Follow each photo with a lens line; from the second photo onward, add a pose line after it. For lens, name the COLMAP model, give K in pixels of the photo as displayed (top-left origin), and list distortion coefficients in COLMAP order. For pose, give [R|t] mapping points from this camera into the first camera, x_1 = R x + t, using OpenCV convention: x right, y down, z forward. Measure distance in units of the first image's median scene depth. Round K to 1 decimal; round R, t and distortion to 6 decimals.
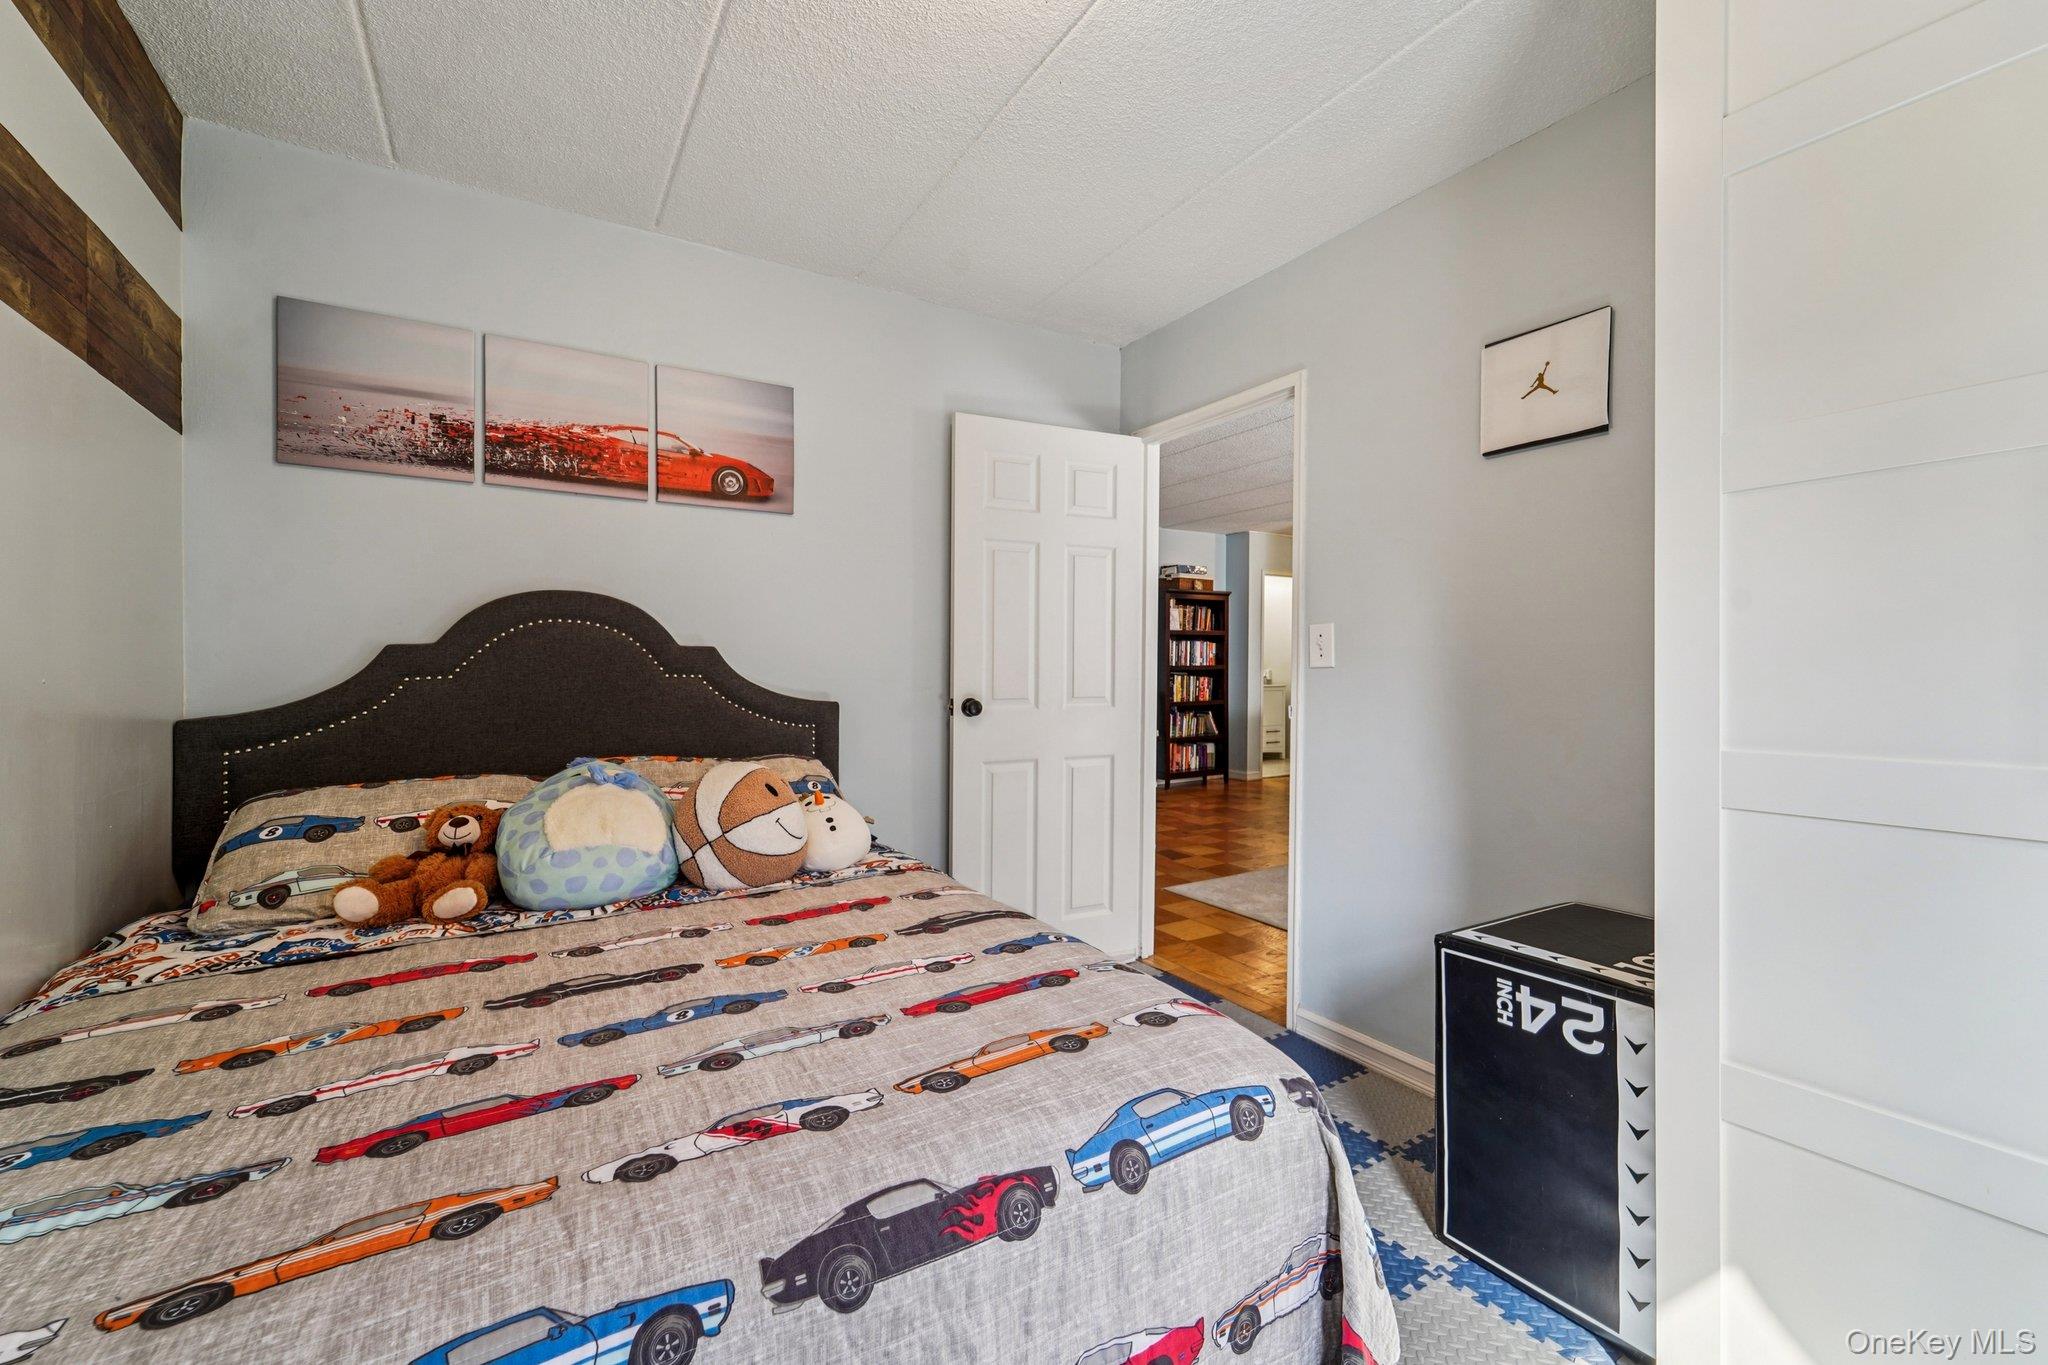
lens RADIAL K [[847.6, 0, 1025.2], [0, 847.6, 675.3], [0, 0, 1]] dist [0.007352, -0.004018]
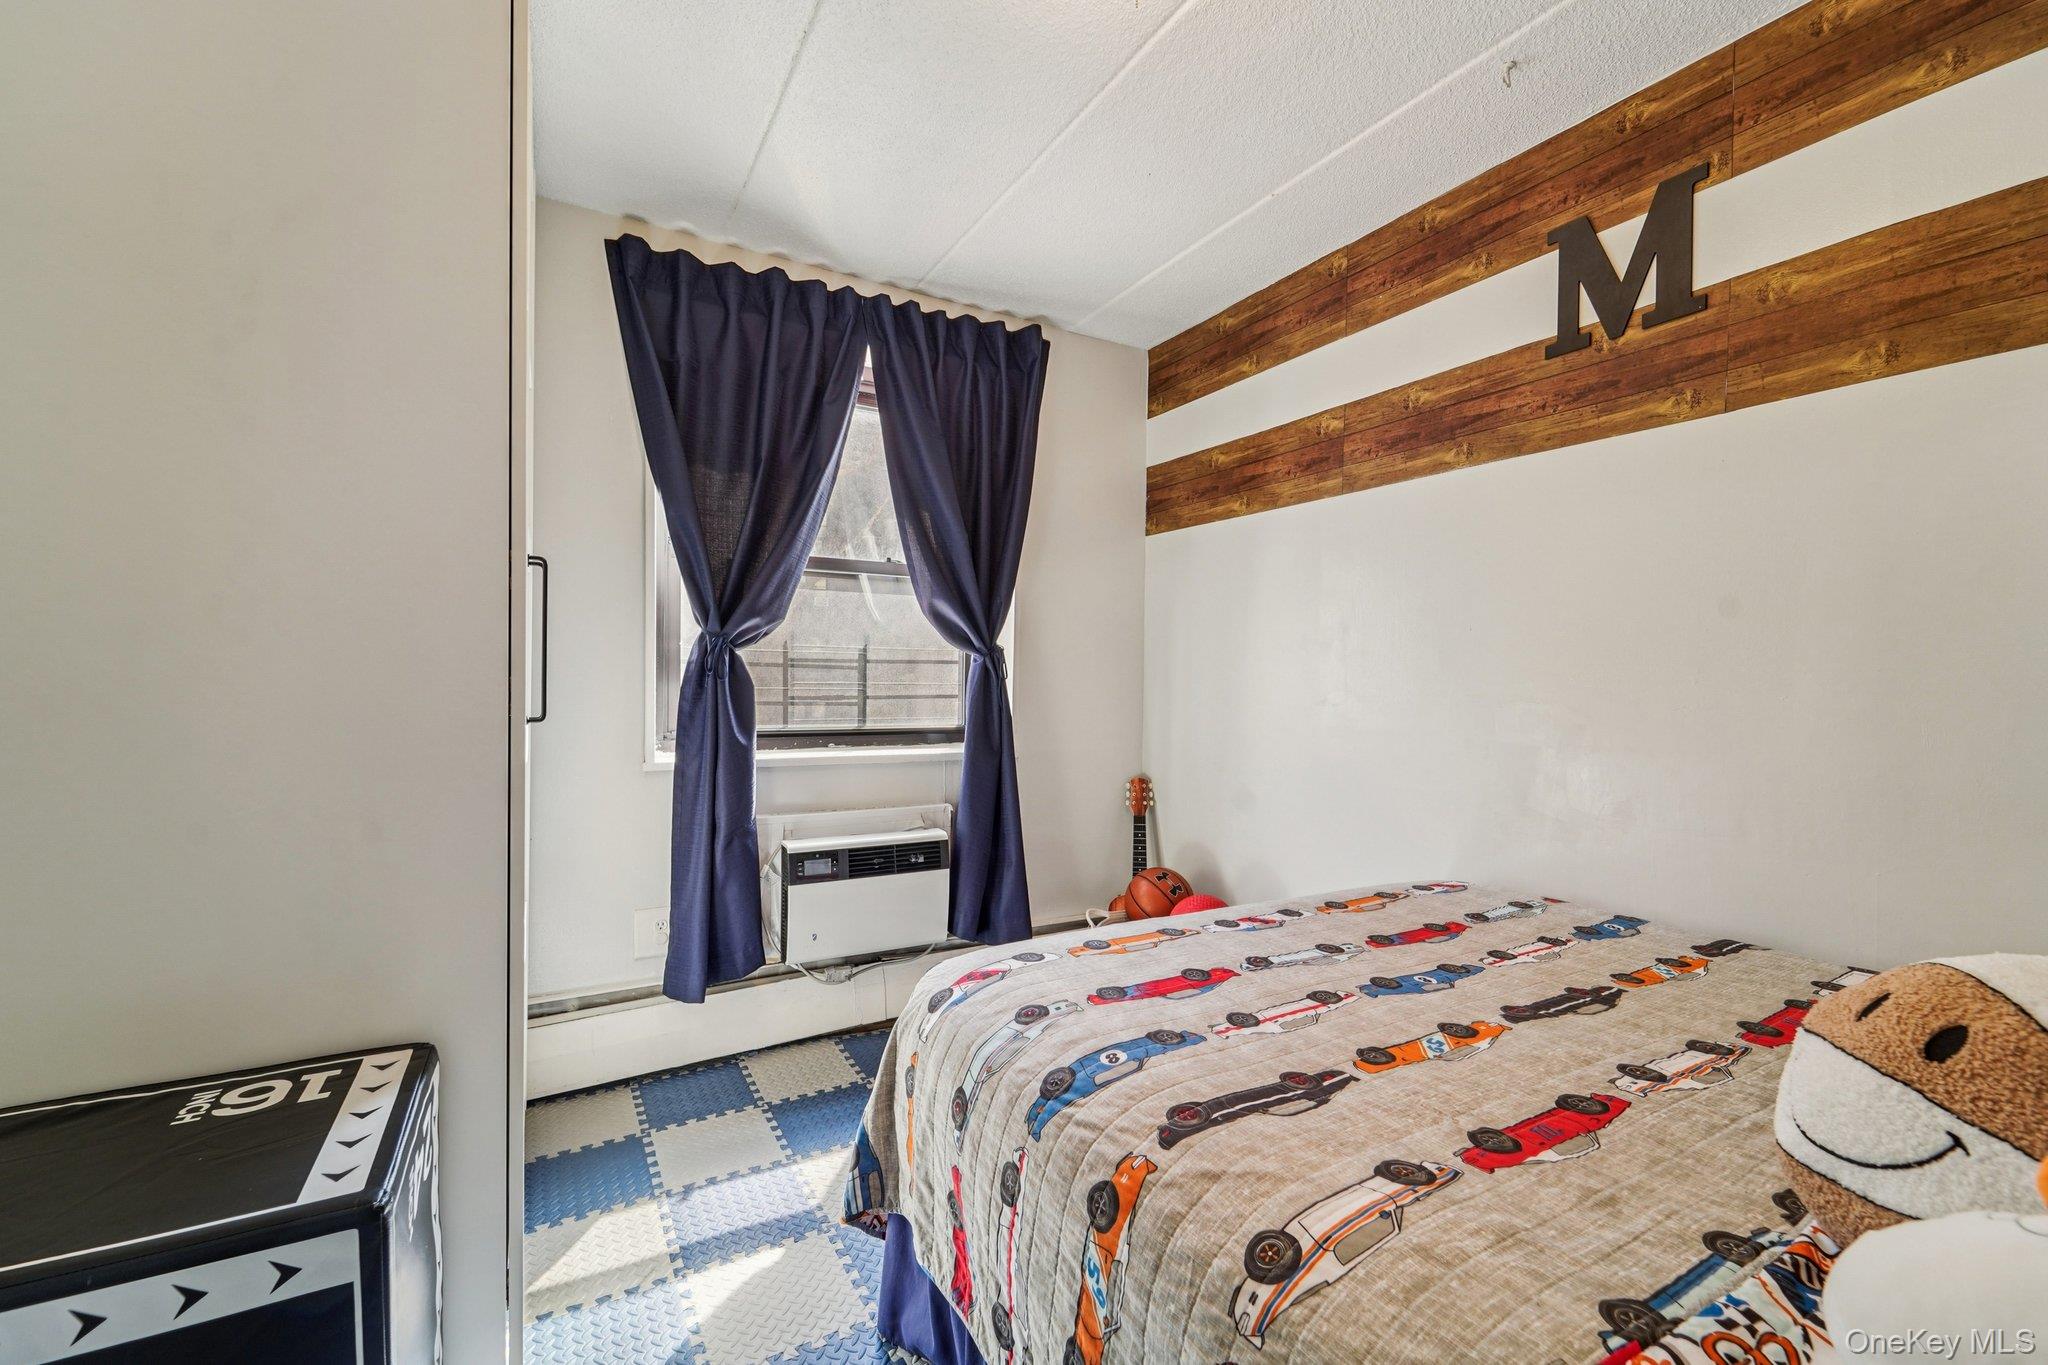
lens RADIAL K [[847.6, 0, 1010.0], [0, 847.6, 693.0], [0, 0, 1]] dist [0.007352, -0.004018]
pose [[-0.998721, -0.008618, 0.049826, 0.122174], [-0.007666, 0.999785, 0.019271, -0.018904], [-0.049982, 0.018865, -0.998572, 2.269177]]
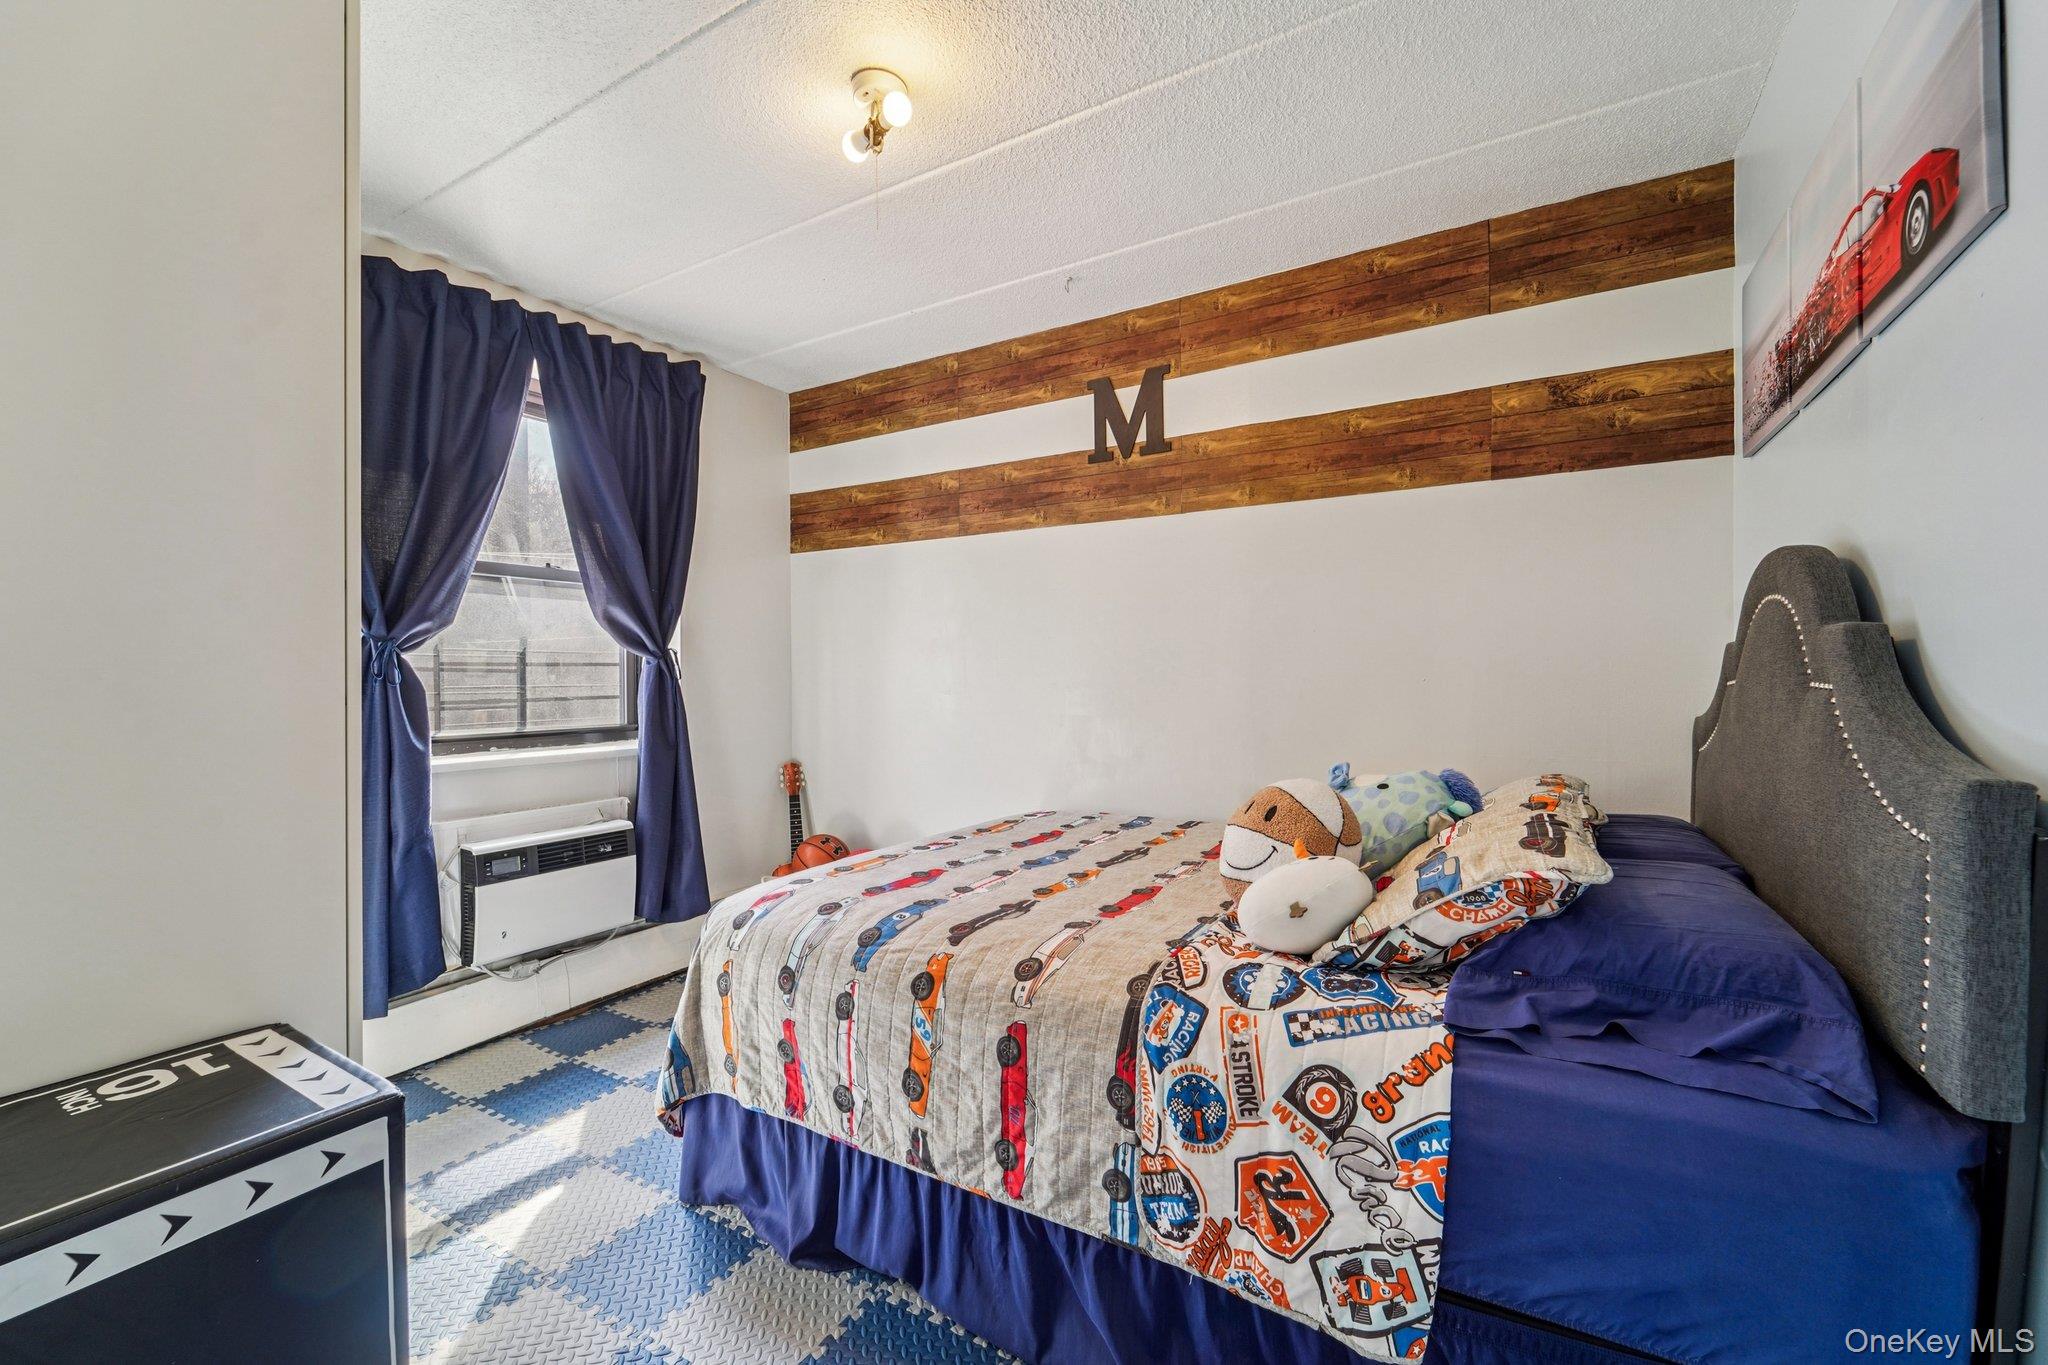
lens RADIAL K [[847.6, 0, 1023.3], [0, 847.6, 678.3], [0, 0, 1]] dist [0.007352, -0.004018]
pose [[-0.888376, 0.011126, -0.458983, 0.540432], [0.010251, 0.999938, 0.004398, -0.015306], [0.459003, -0.000798, -0.888434, 2.746234]]
